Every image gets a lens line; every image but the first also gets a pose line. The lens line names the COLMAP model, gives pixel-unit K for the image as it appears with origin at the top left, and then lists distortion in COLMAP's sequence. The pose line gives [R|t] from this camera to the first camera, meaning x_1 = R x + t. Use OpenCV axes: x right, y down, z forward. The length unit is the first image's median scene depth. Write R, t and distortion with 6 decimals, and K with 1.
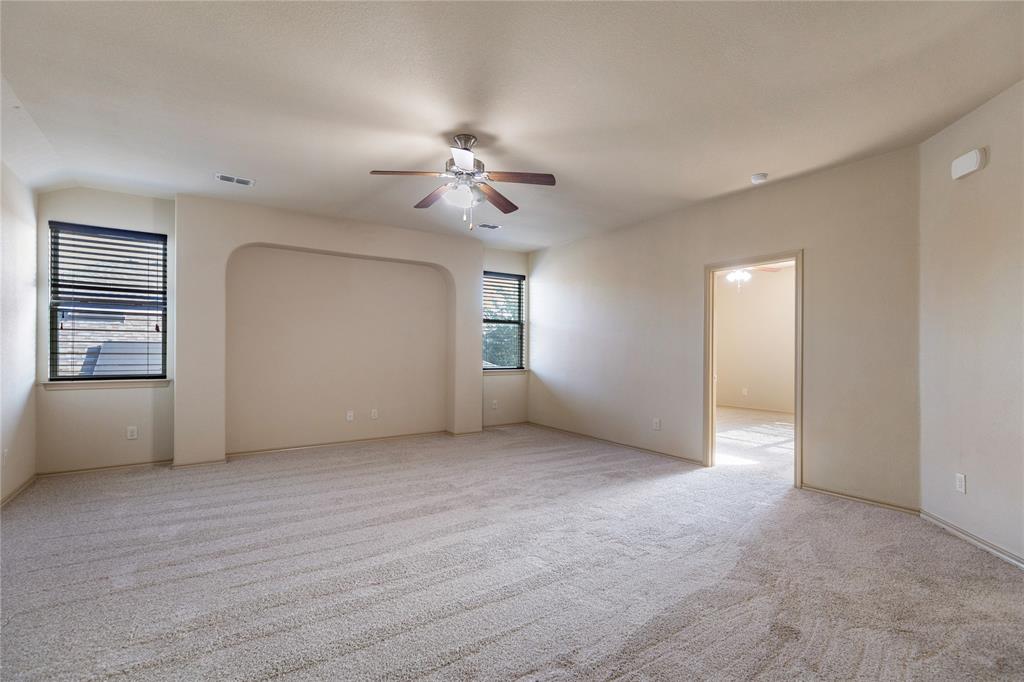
lens RADIAL K [[476.0, 0, 513.2], [0, 476.0, 348.4], [0, 0, 1]] dist [0.002774, -0.000139]
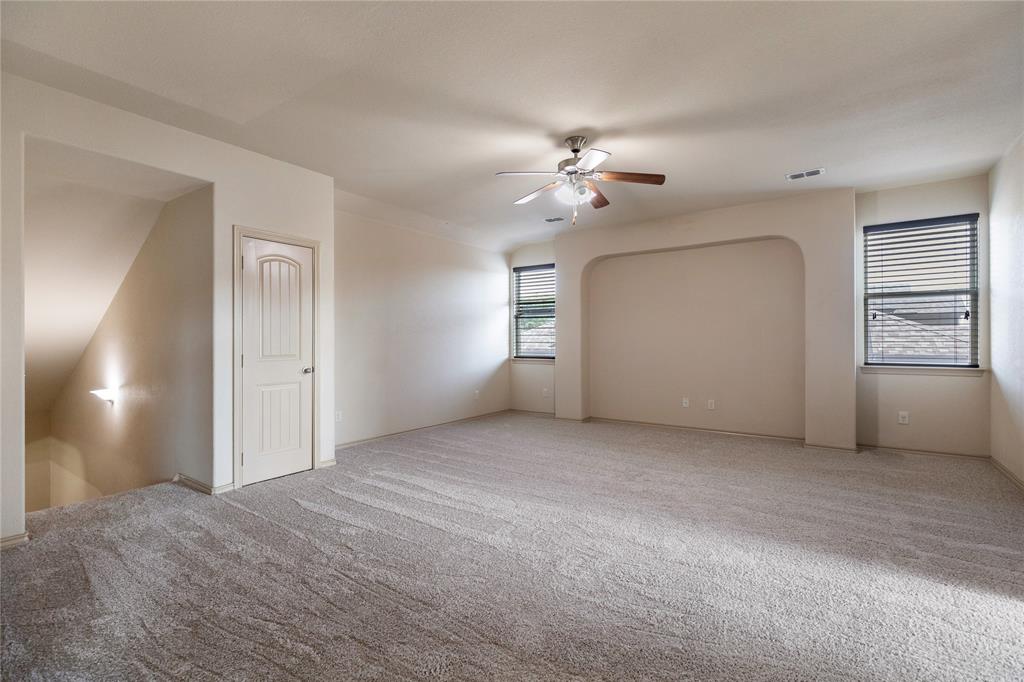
lens RADIAL K [[476.9, 0, 511.8], [0, 476.9, 335.1], [0, 0, 1]] dist [-0.000423, -0.000227]
pose [[0.315162, -0.017217, -0.948882, 0.660966], [0.007364, 0.999850, -0.015696, 0.011013], [0.949009, -0.002040, 0.315241, 0.401028]]
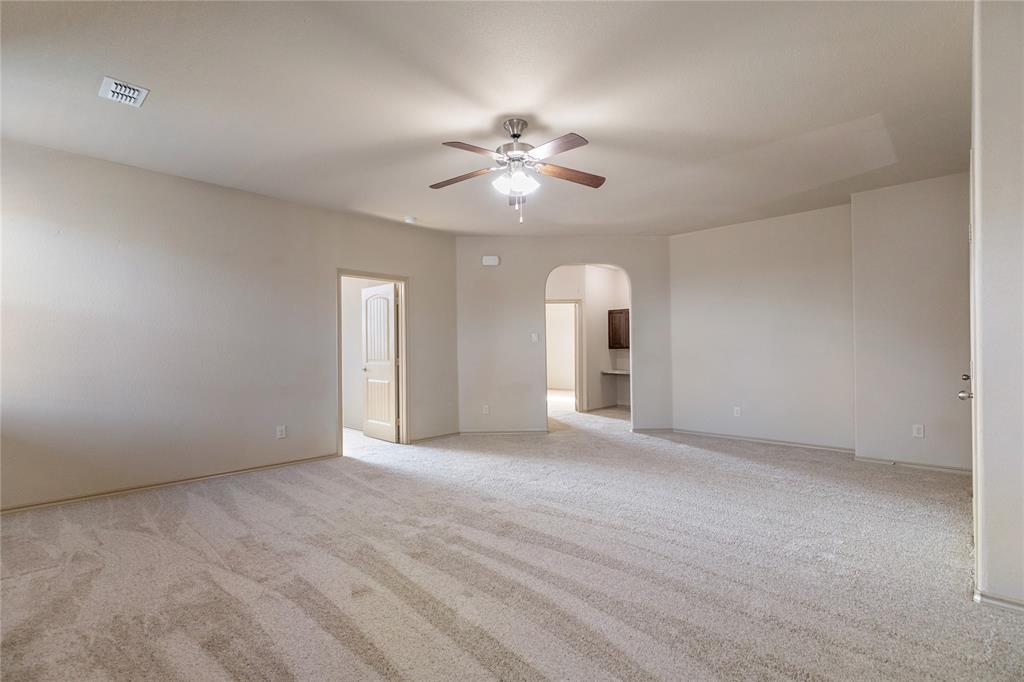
lens RADIAL K [[476.0, 0, 513.2], [0, 476.0, 348.4], [0, 0, 1]] dist [0.002774, -0.000139]
pose [[-0.205167, -0.015843, 0.978599, -0.829036], [-0.000331, 0.999870, 0.016118, -0.017354], [-0.978727, 0.002983, -0.205146, 0.934382]]
